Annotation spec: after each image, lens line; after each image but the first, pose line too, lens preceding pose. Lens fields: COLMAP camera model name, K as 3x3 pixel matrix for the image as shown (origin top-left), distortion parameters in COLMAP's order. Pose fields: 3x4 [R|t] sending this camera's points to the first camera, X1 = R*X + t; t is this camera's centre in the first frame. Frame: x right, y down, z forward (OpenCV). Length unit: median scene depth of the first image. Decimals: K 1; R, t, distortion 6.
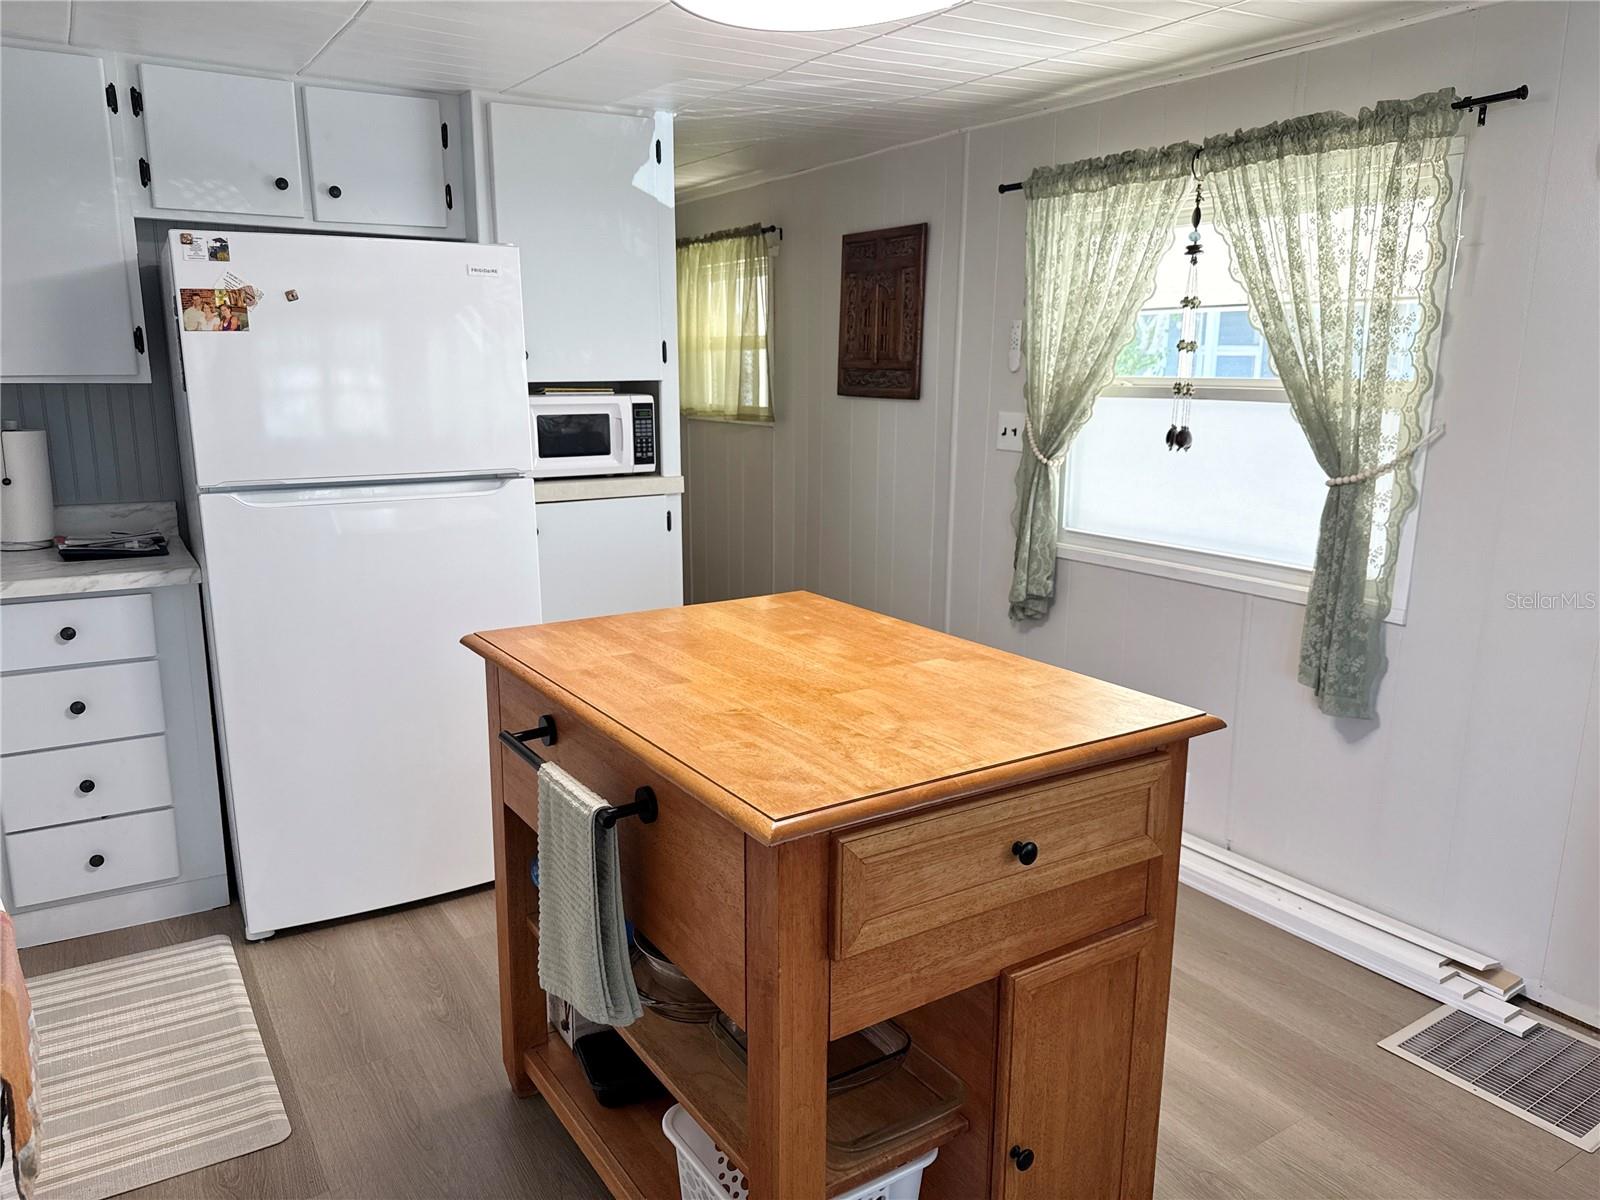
lens RADIAL K [[1132.8, 0, 787.7], [0, 1132.8, 605.5], [0, 0, 1]] dist [0.021336, -0.042228]
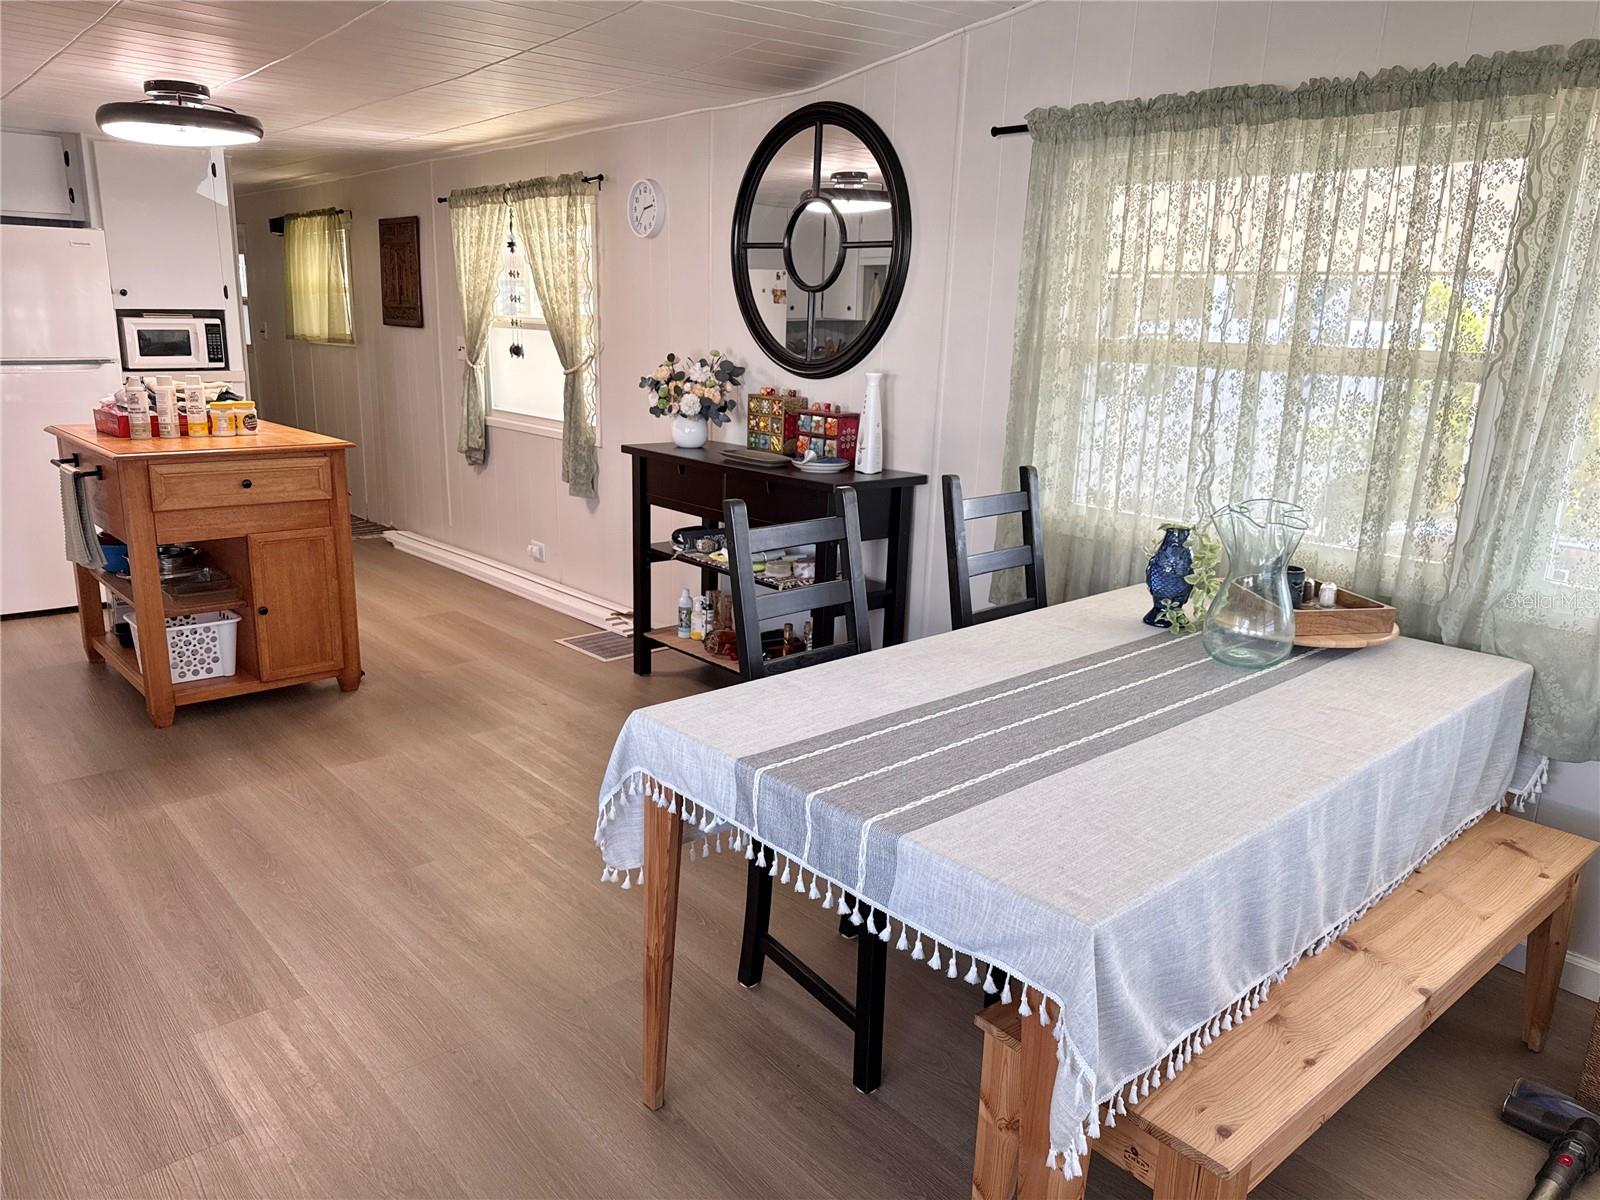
lens RADIAL K [[1132.8, 0, 806.3], [0, 1132.8, 615.7], [0, 0, 1]] dist [0.021336, -0.042228]
pose [[0.985913, -0.015899, 0.166502, 0.495747], [0.008165, 0.998860, 0.047035, 0.193374], [-0.167060, -0.045013, 0.984919, -0.871149]]
